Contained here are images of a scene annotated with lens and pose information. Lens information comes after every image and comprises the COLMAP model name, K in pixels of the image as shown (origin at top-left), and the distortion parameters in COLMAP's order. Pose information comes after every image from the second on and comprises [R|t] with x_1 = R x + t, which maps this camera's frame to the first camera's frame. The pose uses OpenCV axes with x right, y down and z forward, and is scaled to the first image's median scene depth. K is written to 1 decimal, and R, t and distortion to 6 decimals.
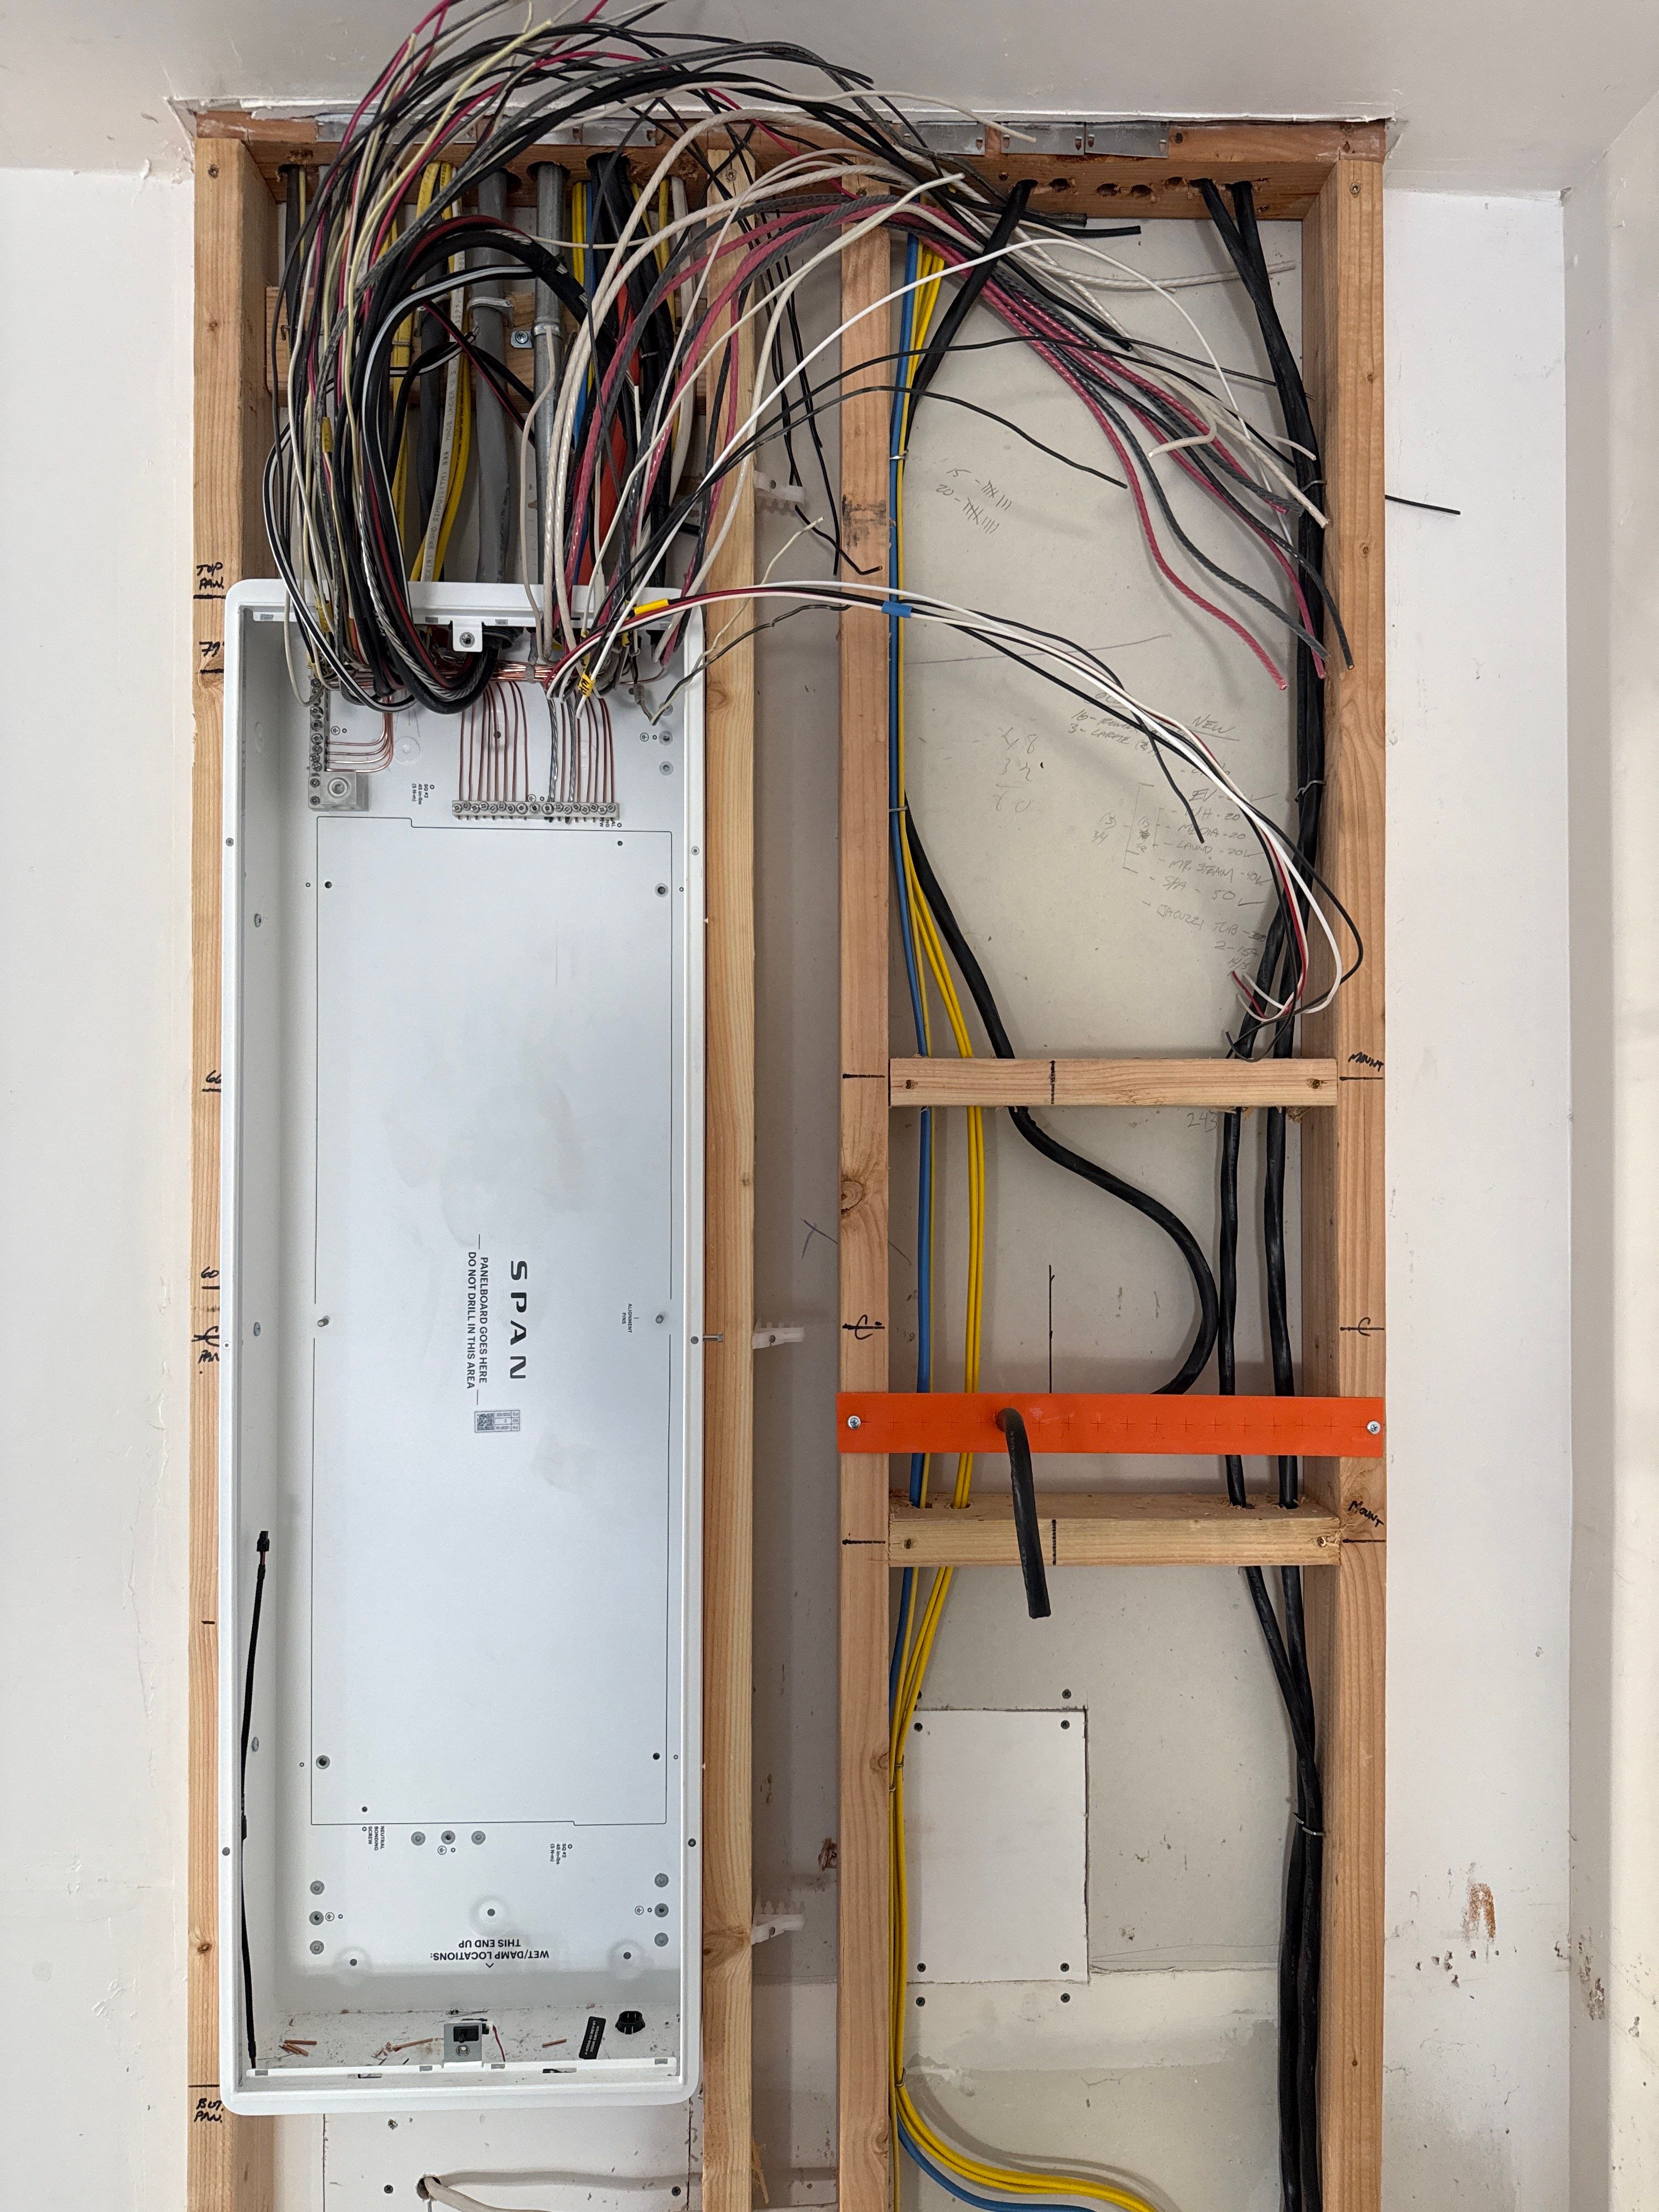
lens RADIAL K [[1490.3, 0, 835.9], [0, 1490.3, 1096.7], [0, 0, 1]] dist [0.032029, -0.036703]
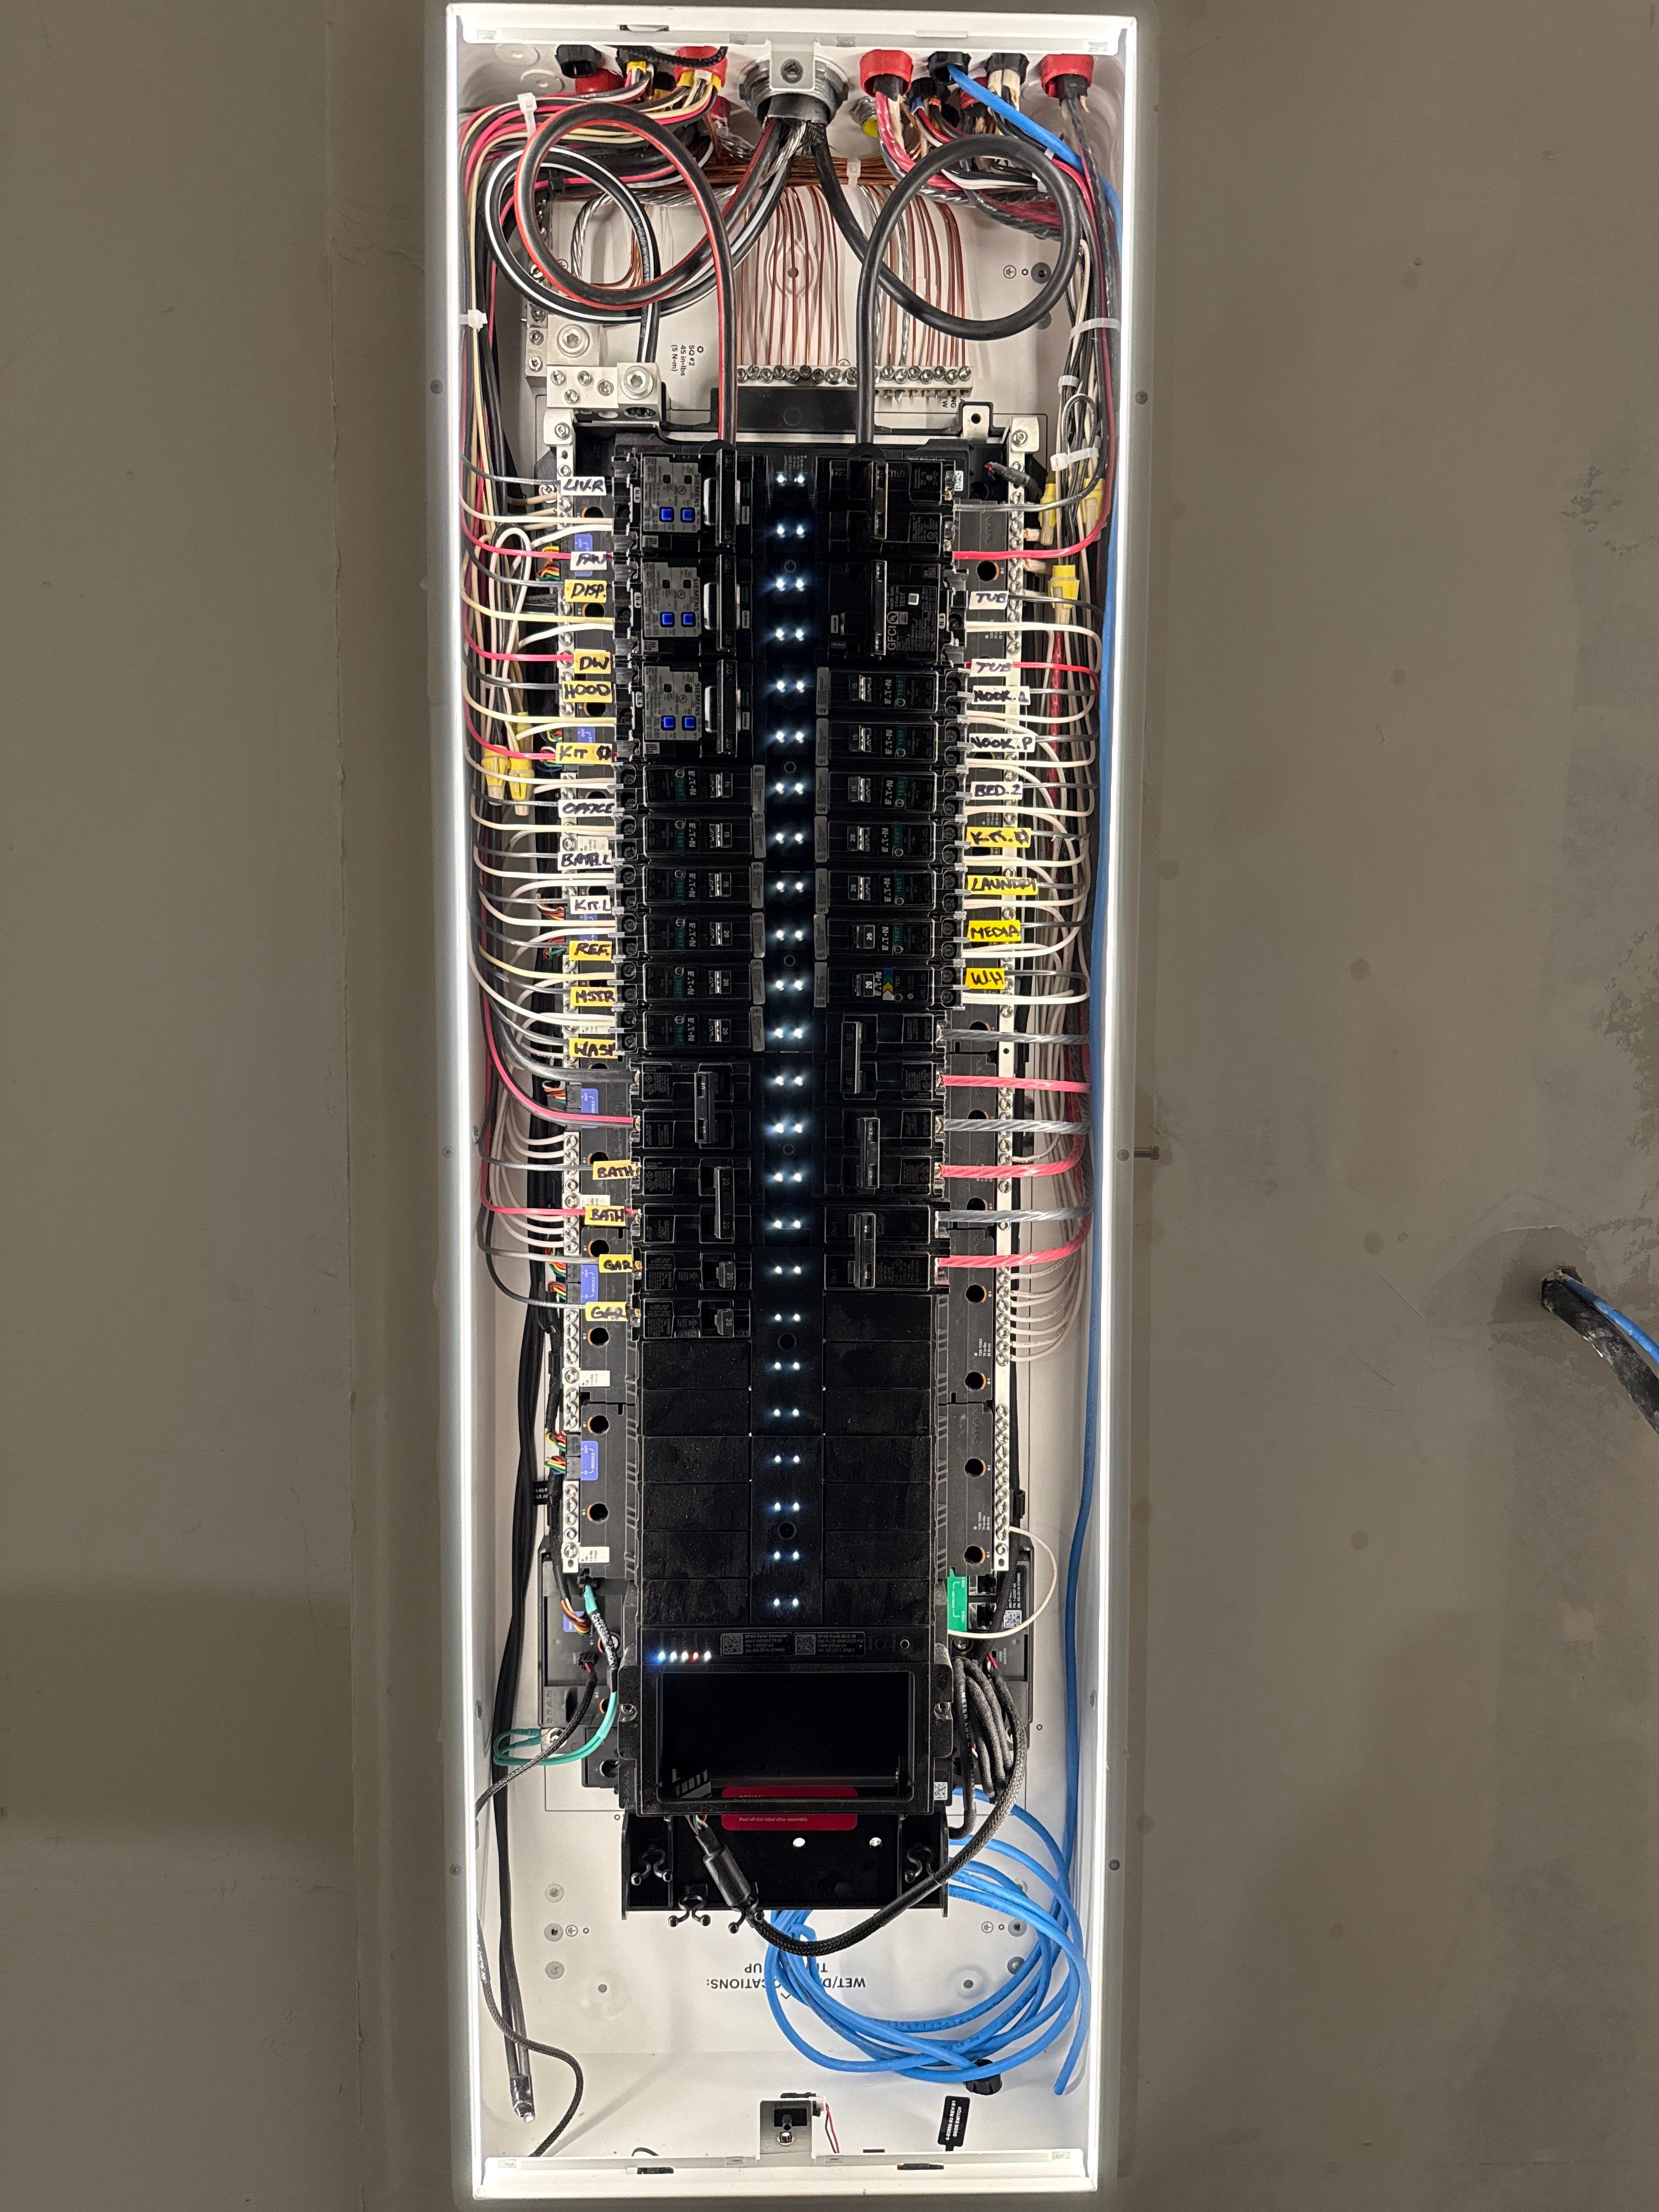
lens RADIAL K [[1490.3, 0, 828.5], [0, 1490.3, 1075.8], [0, 0, 1]] dist [0.032029, -0.036703]
pose [[0.999692, 0.005039, -0.024295, -0.200551], [-0.003271, 0.997379, 0.072276, 0.076321], [0.024595, -0.072175, 0.997089, 0.306828]]
